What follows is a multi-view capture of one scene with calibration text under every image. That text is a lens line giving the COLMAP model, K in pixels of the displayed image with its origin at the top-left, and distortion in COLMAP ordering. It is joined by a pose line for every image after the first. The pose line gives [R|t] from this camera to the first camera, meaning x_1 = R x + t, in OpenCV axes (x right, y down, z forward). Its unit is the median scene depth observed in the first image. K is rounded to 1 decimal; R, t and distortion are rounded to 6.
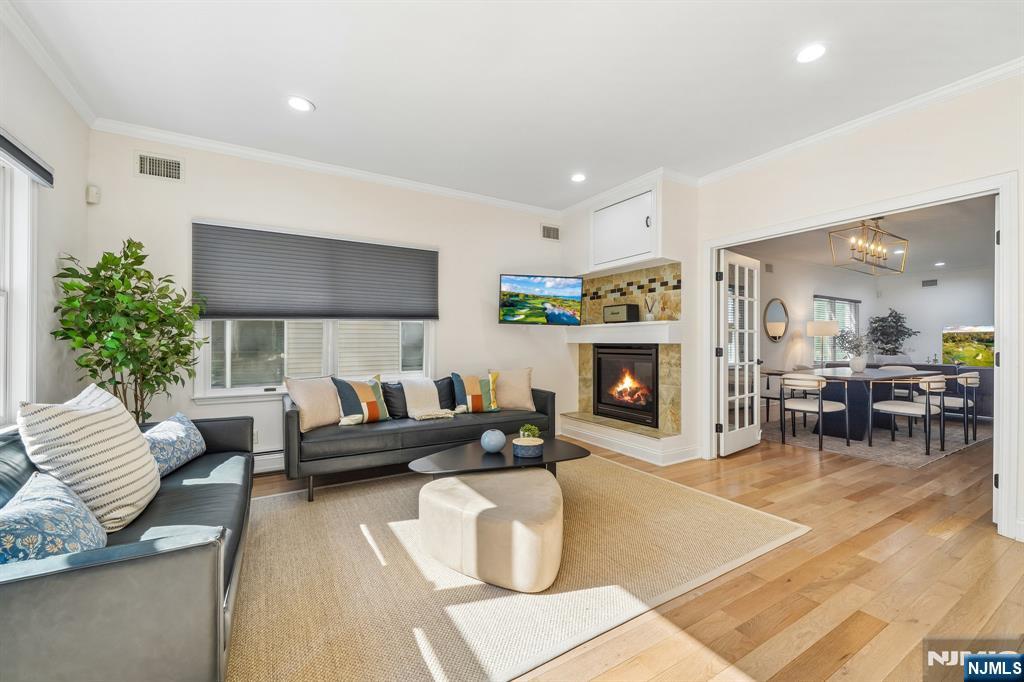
lens RADIAL K [[400.7, 0, 506.0], [0, 400.7, 340.6], [0, 0, 1]] dist [0.000452, -0.000141]
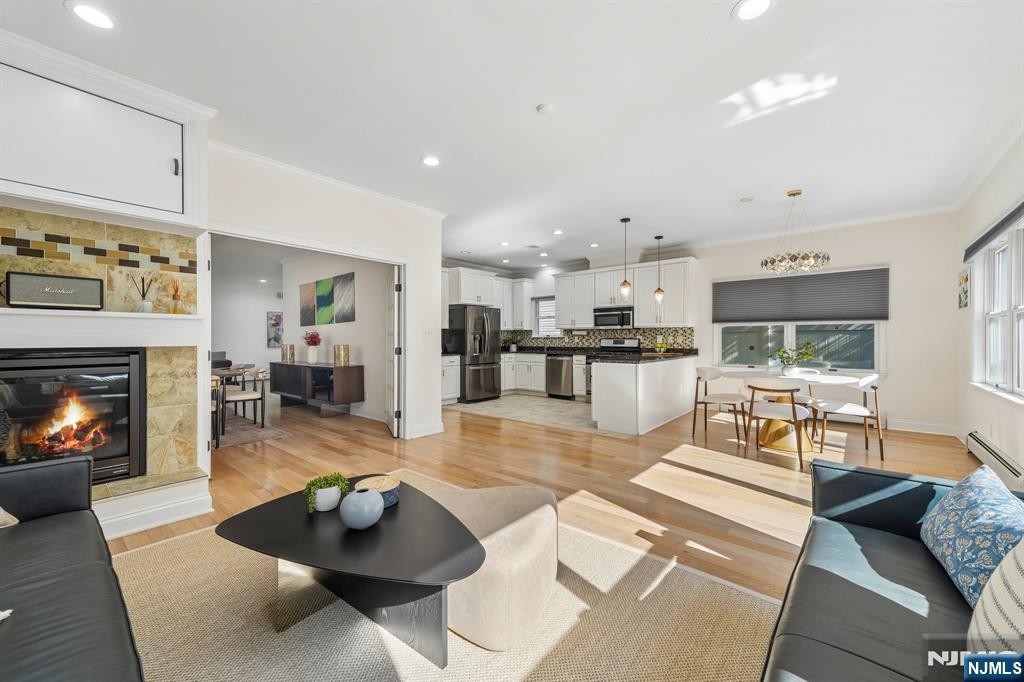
lens RADIAL K [[400.7, 0, 506.3], [0, 400.7, 339.8], [0, 0, 1]] dist [0.000452, -0.000141]
pose [[-0.327182, -0.004260, 0.944952, -0.445163], [-0.004752, 0.999985, 0.002862, -0.008878], [-0.944950, -0.003553, -0.327197, 0.659074]]
